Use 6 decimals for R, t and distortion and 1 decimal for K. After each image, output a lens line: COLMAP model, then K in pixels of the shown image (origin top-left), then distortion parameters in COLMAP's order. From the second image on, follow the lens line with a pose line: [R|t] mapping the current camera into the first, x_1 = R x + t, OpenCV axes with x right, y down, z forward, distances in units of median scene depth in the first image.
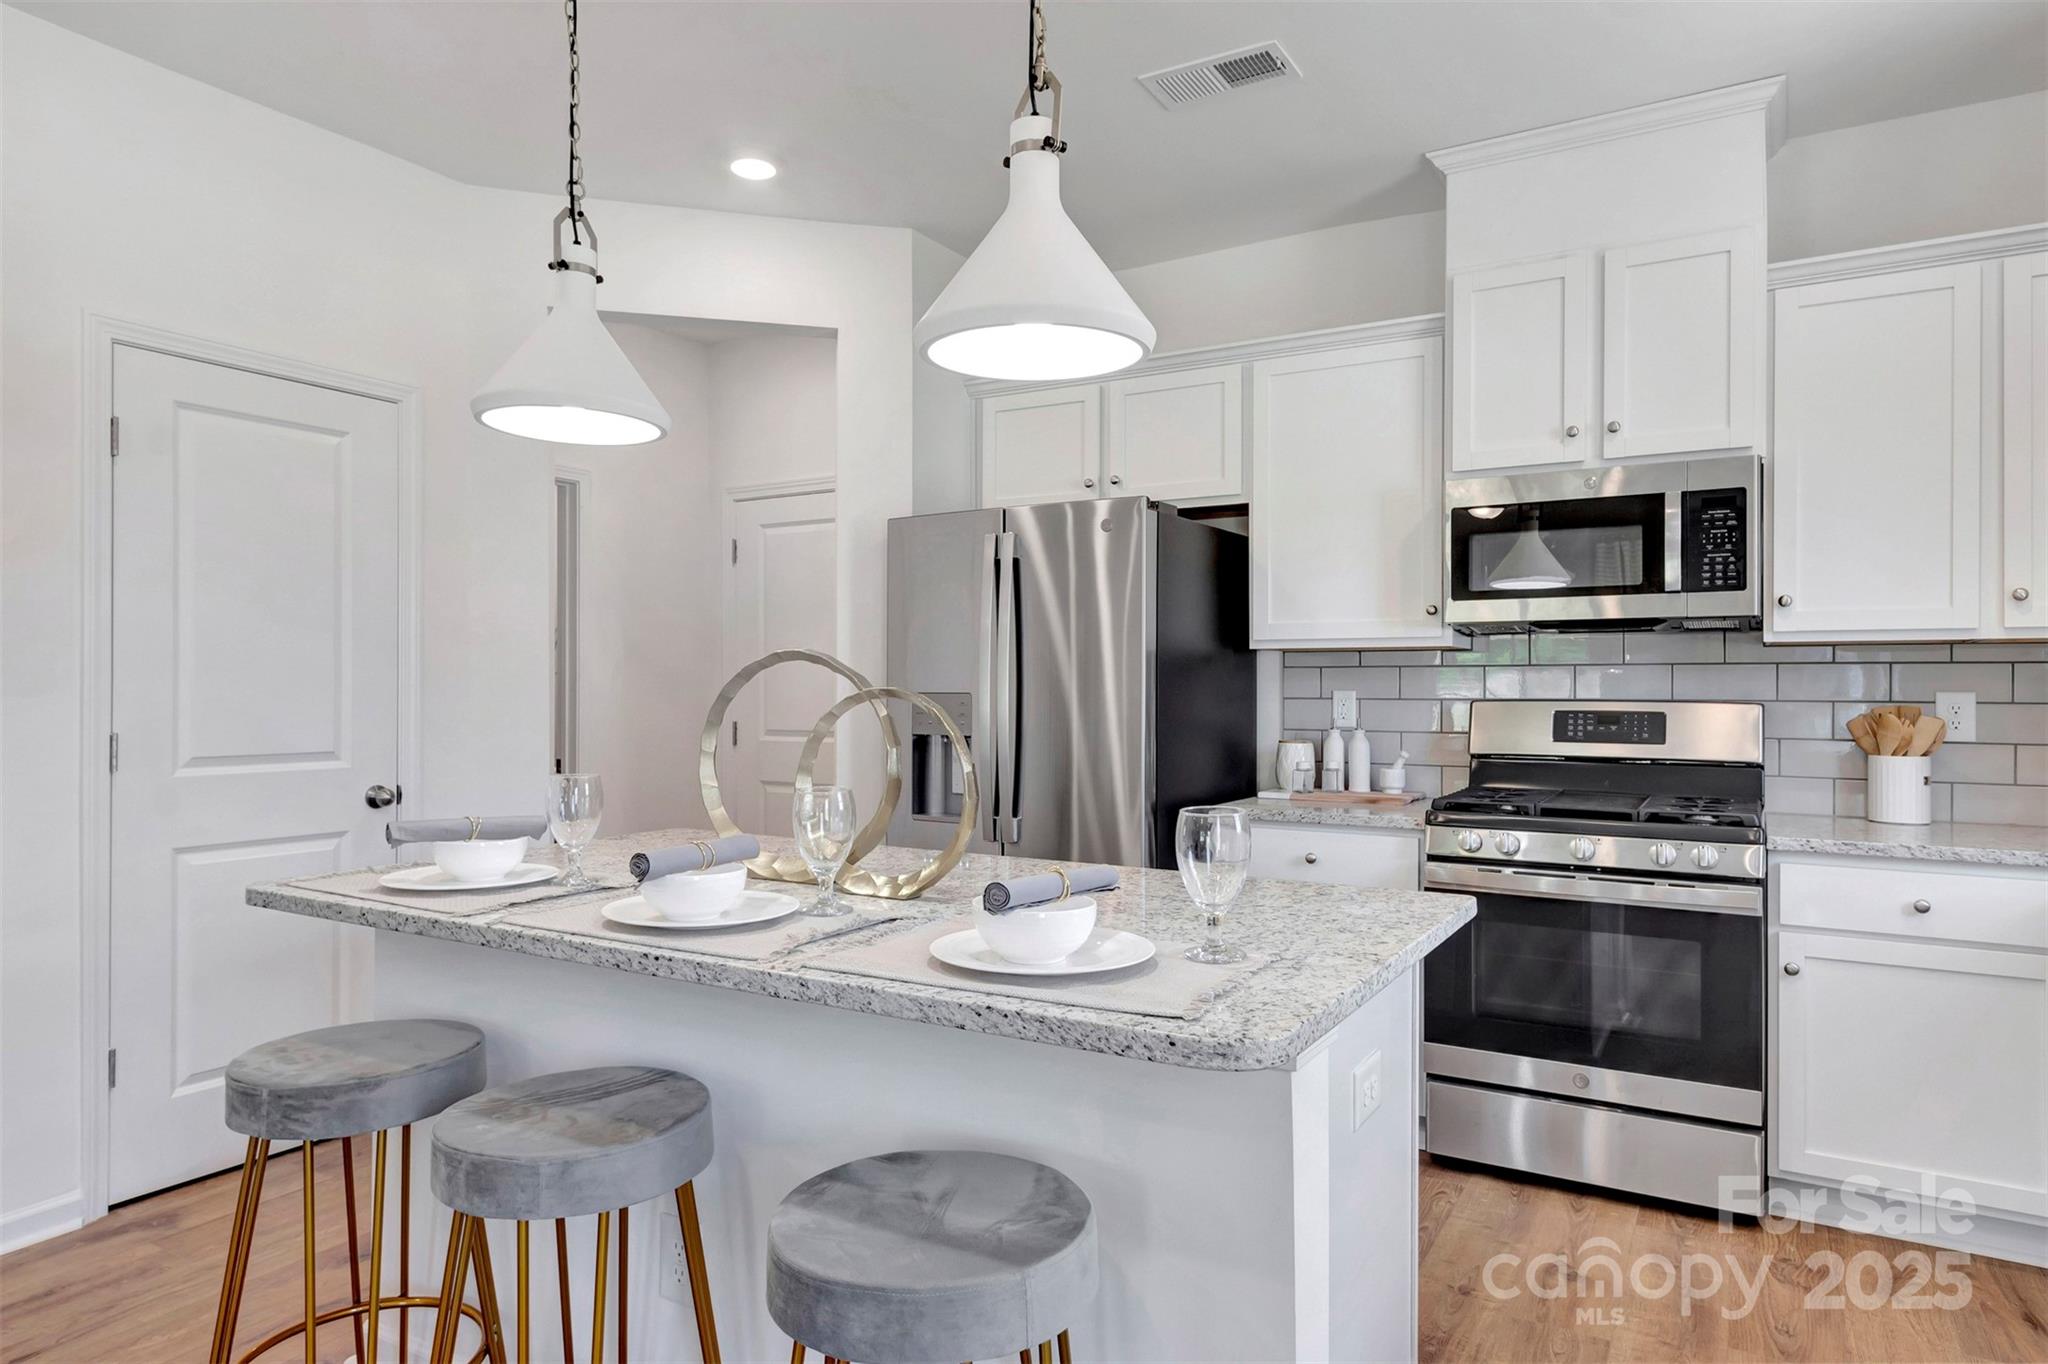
lens RADIAL K [[1232.0, 0, 1030.3], [0, 1232.0, 691.0], [0, 0, 1]] dist [0.002712, -0.000951]
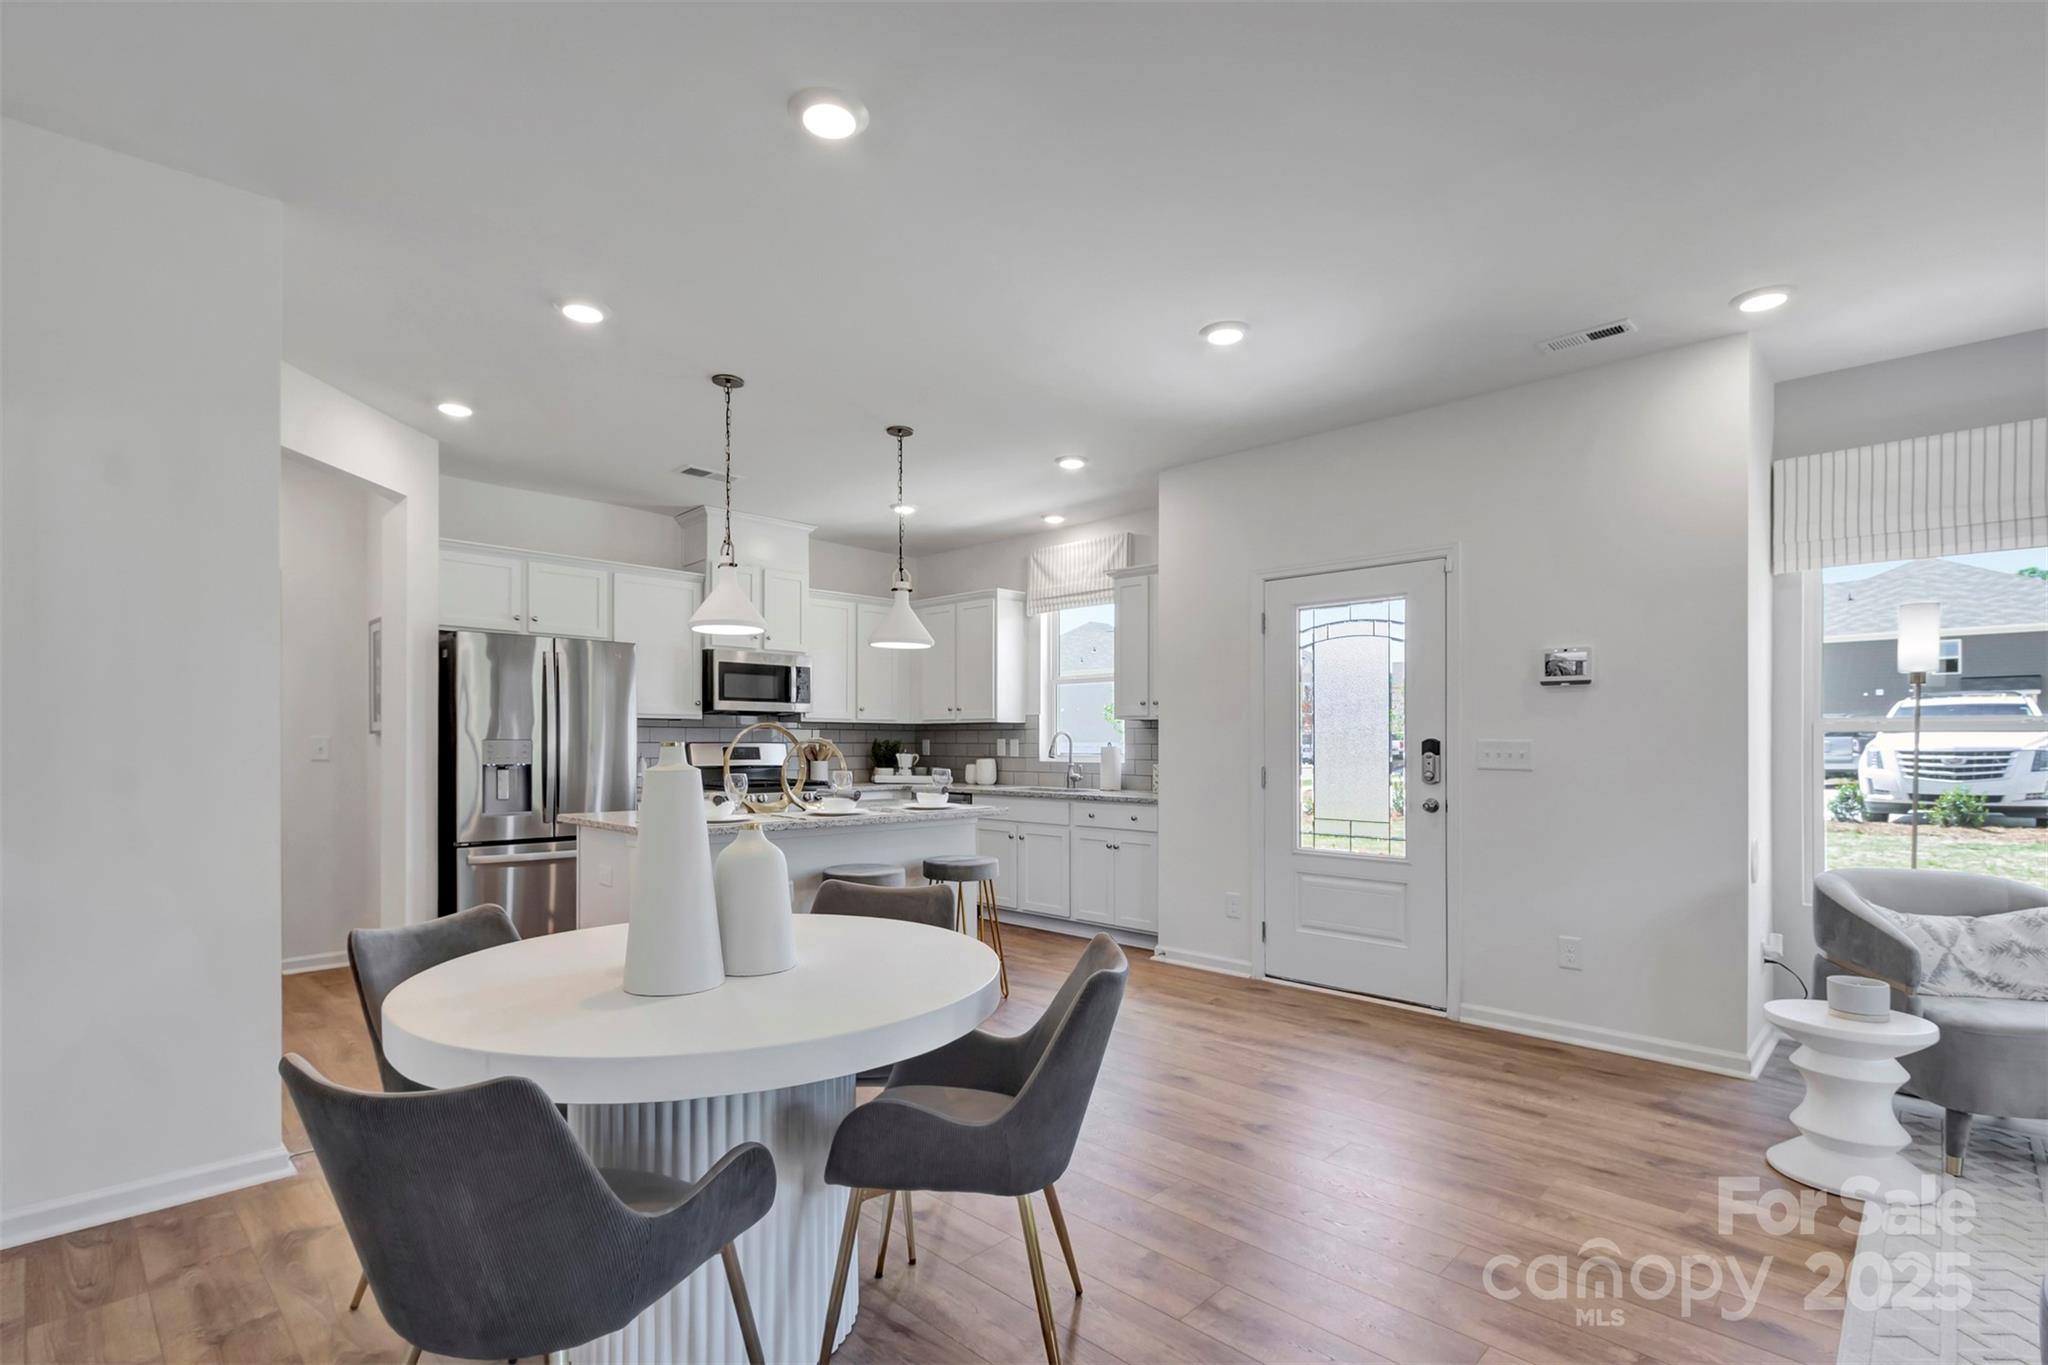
lens RADIAL K [[960.5, 0, 1014.2], [0, 960.5, 746.7], [0, 0, 1]] dist [-0.000305, 0.000182]
pose [[0.244077, -0.007385, 0.969728, -1.328902], [-0.002227, 0.999964, 0.008176, -0.000755], [-0.969753, -0.004155, 0.244052, -0.002197]]
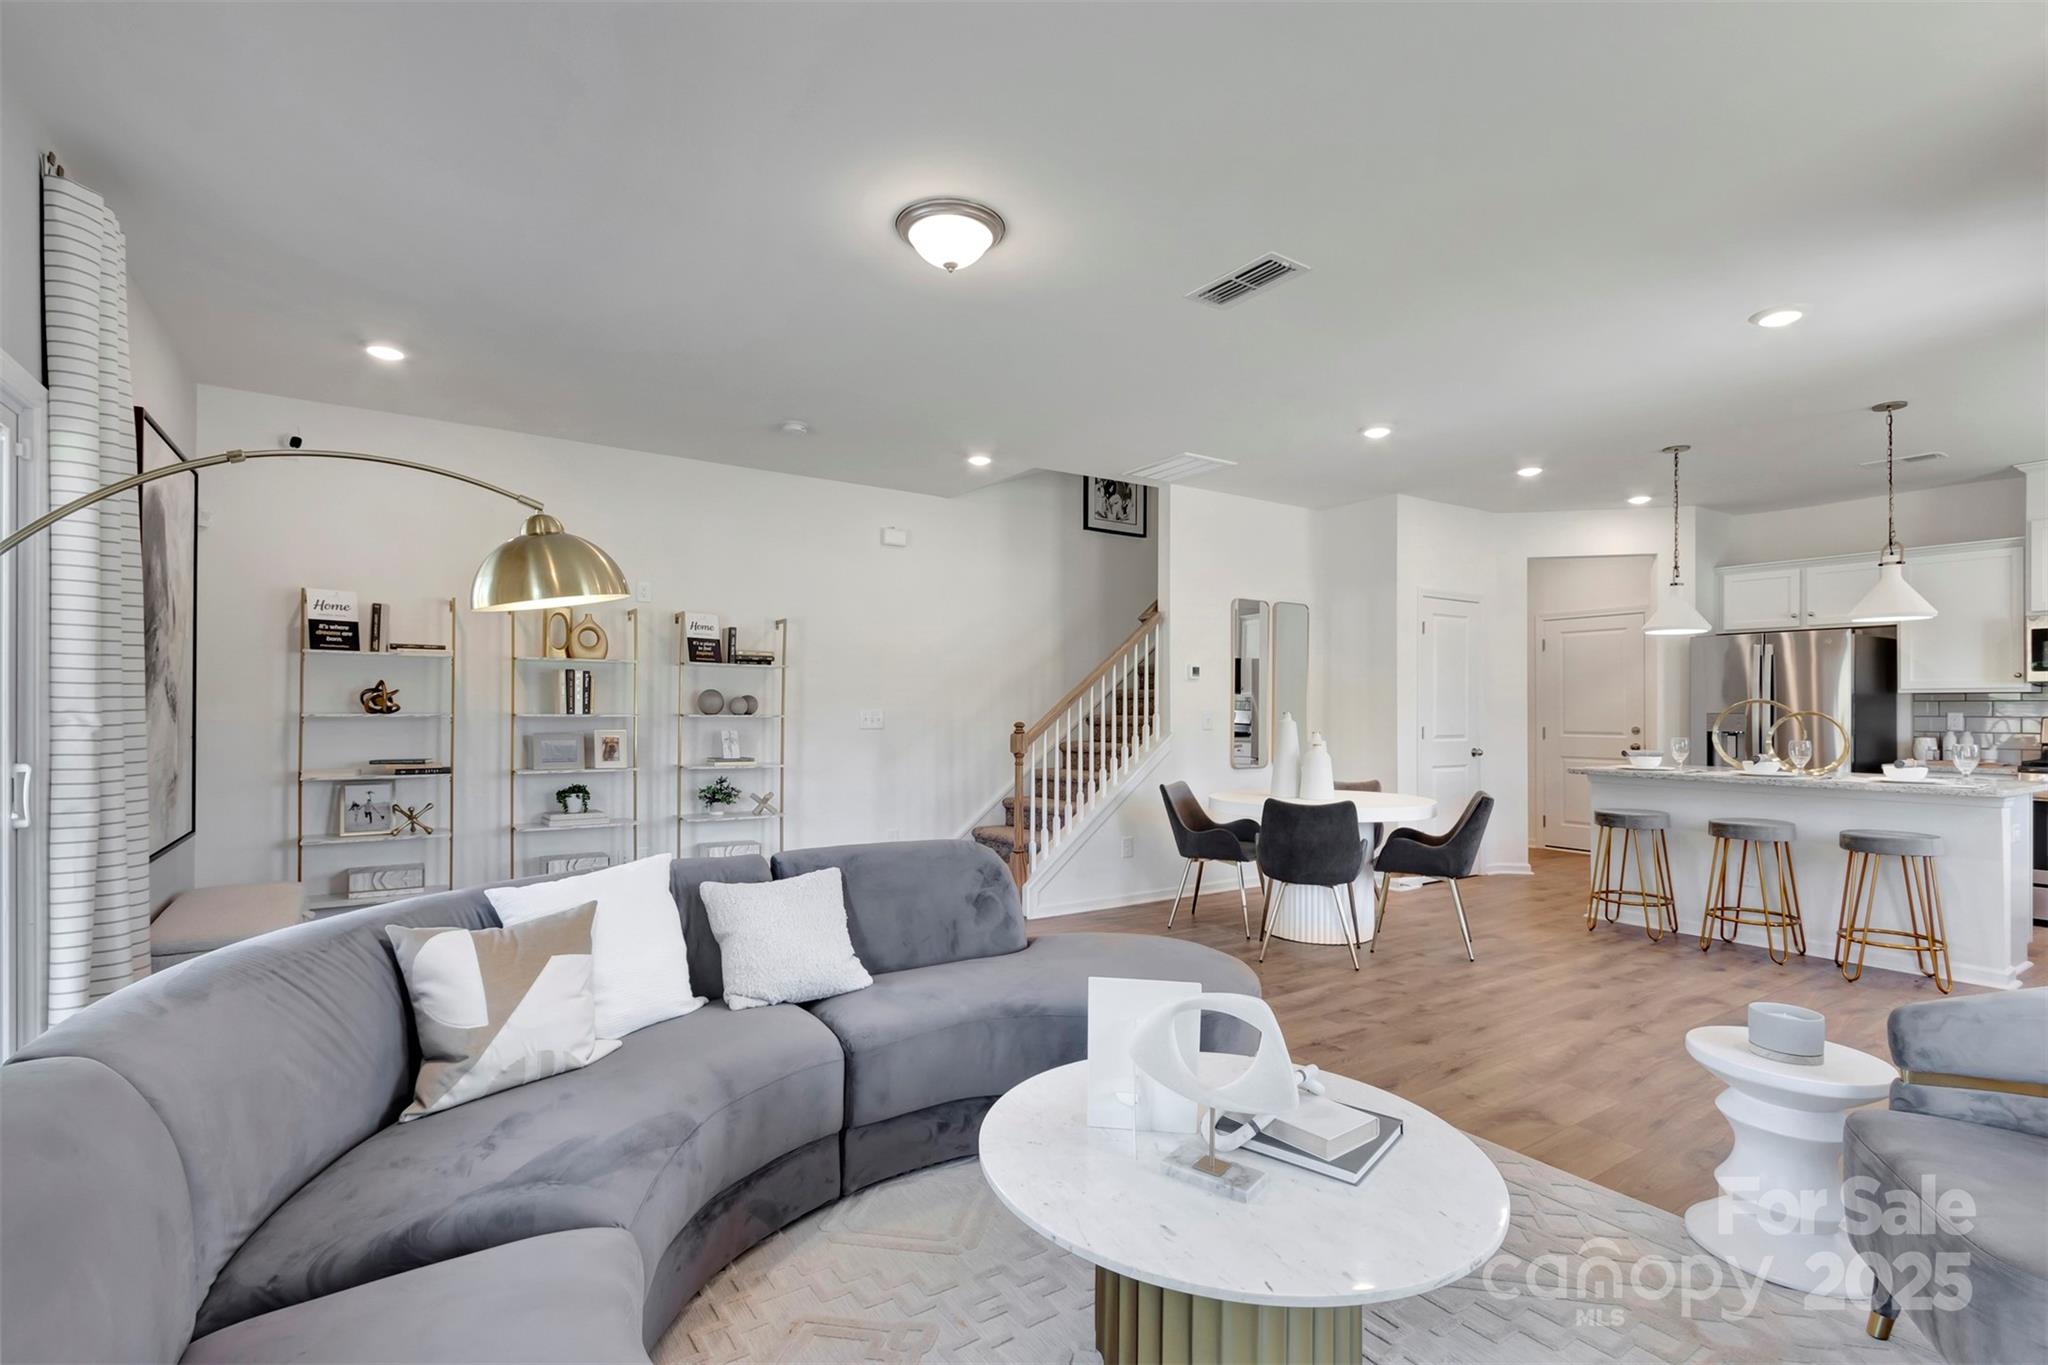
lens RADIAL K [[954.7, 0, 999.4], [0, 954.7, 708.1], [0, 0, 1]] dist [-0.001134, -0.000788]
pose [[0.895184, -0.002202, -0.445691, -0.550479], [0.000837, 0.999994, -0.003260, -0.004347], [0.445696, 0.002545, 0.895181, -1.343026]]
